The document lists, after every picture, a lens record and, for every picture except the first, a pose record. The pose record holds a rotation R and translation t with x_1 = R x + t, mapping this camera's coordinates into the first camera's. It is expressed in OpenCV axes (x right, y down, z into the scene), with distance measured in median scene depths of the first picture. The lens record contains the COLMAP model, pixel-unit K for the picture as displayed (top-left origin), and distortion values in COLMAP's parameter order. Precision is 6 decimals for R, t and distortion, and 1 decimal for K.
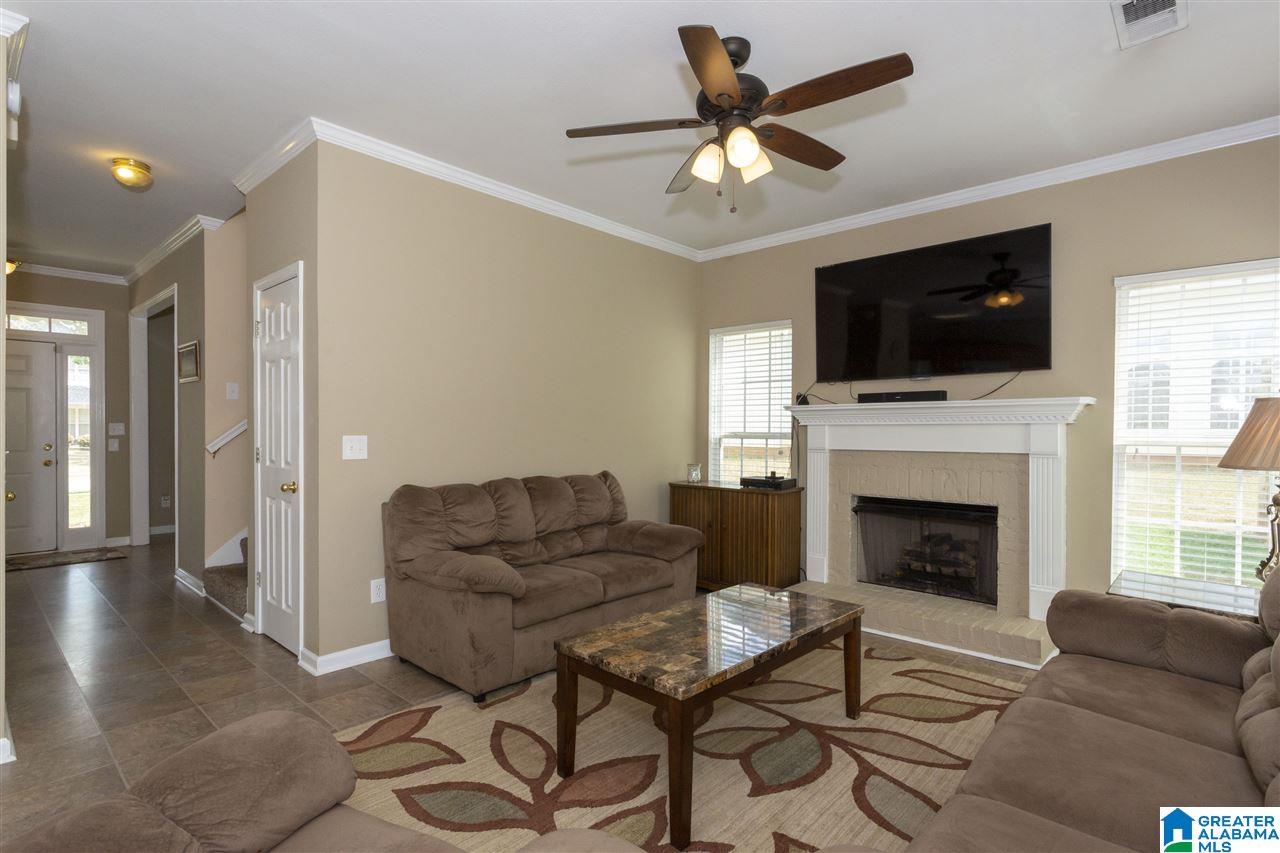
lens RADIAL K [[627.7, 0, 641.1], [0, 627.7, 431.4], [0, 0, 1]] dist [0.001548, 0.000332]
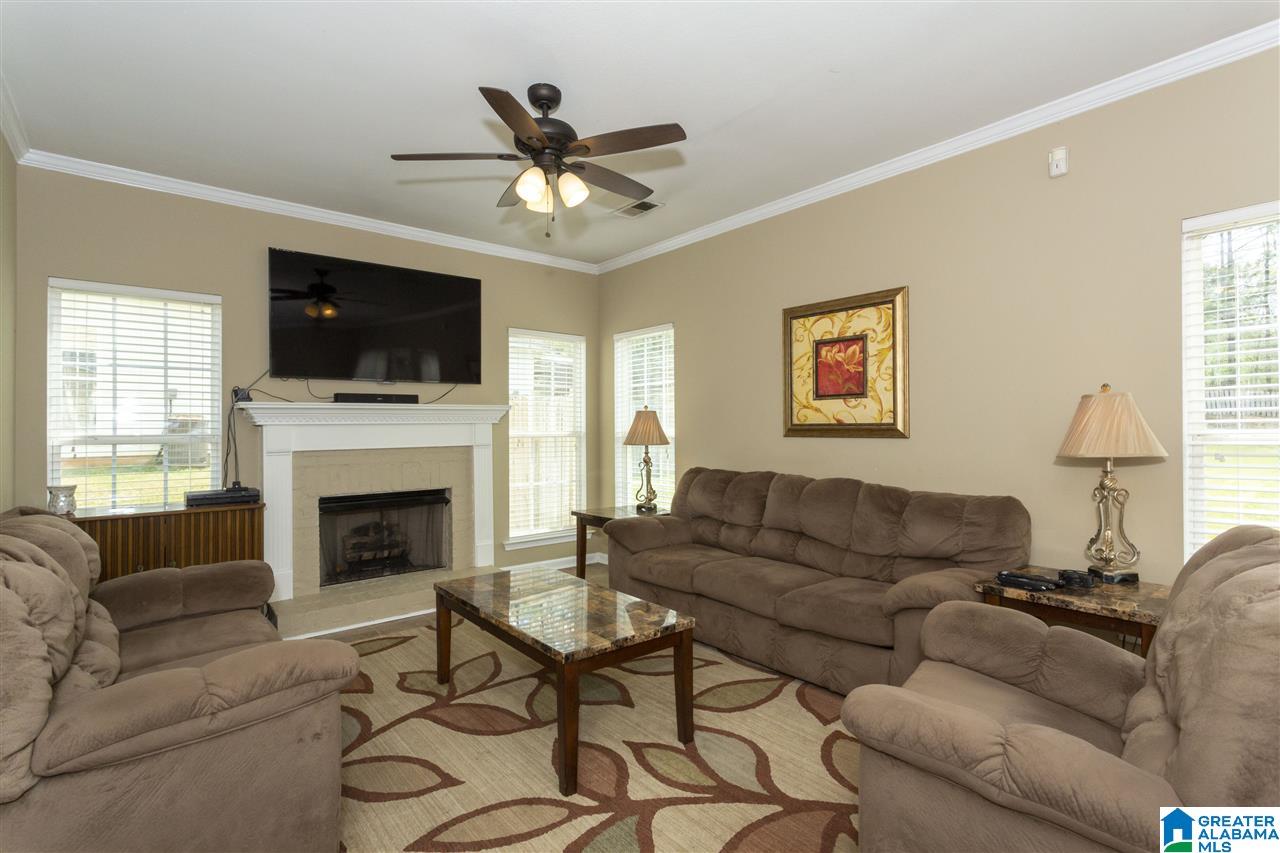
lens RADIAL K [[605.5, 0, 634.8], [0, 605.5, 422.6], [0, 0, 1]] dist [0.001698, 0.000814]
pose [[0.141771, 0.003773, 0.989892, -0.520663], [0.014113, 0.999883, -0.005832, -0.001291], [-0.989799, 0.014797, 0.141701, 0.393306]]
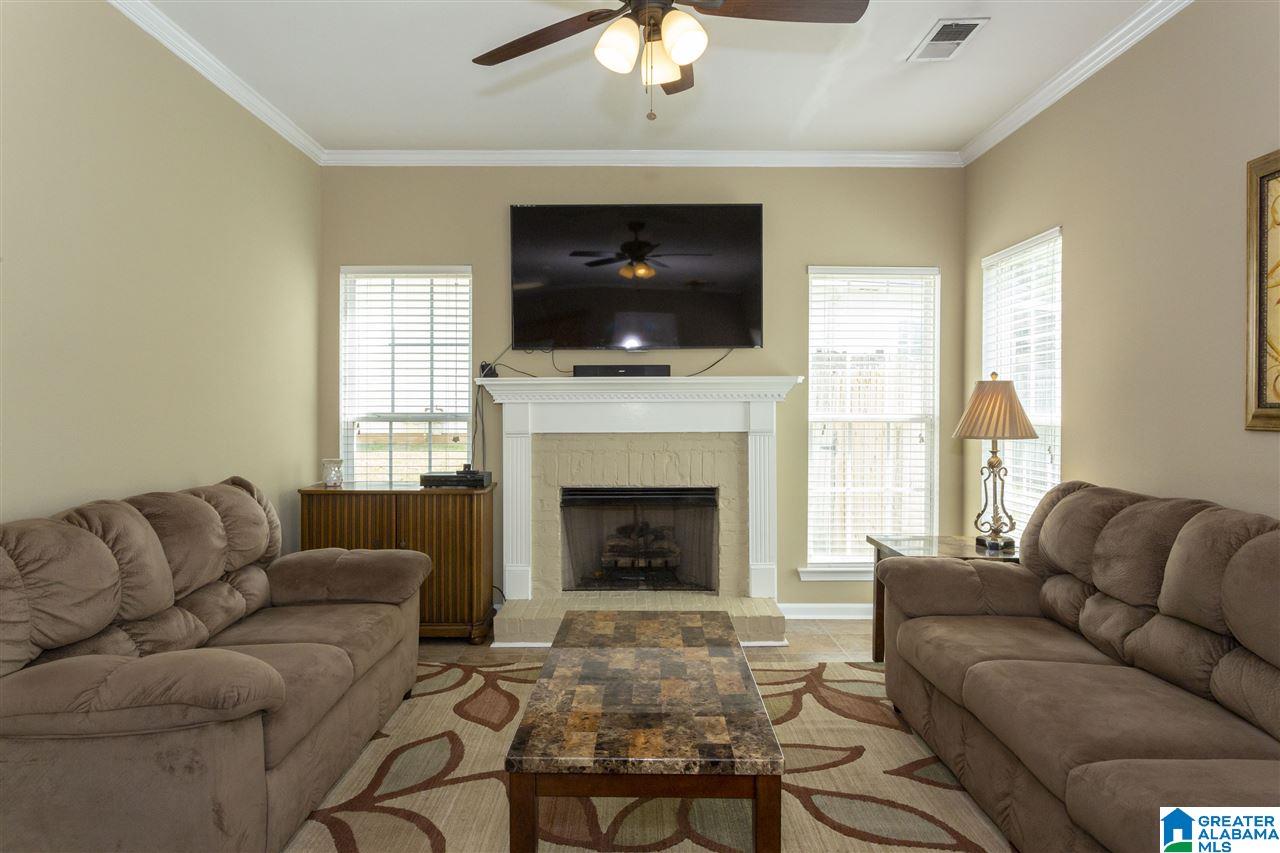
lens RADIAL K [[764.9, 0, 635.8], [0, 764.9, 413.2], [0, 0, 1]] dist [-0.006134, 0.002637]
pose [[0.734327, -0.006430, 0.678766, -0.278553], [0.006541, 0.999976, 0.002397, 0.001534], [-0.678764, 0.002680, 0.734351, 0.193875]]
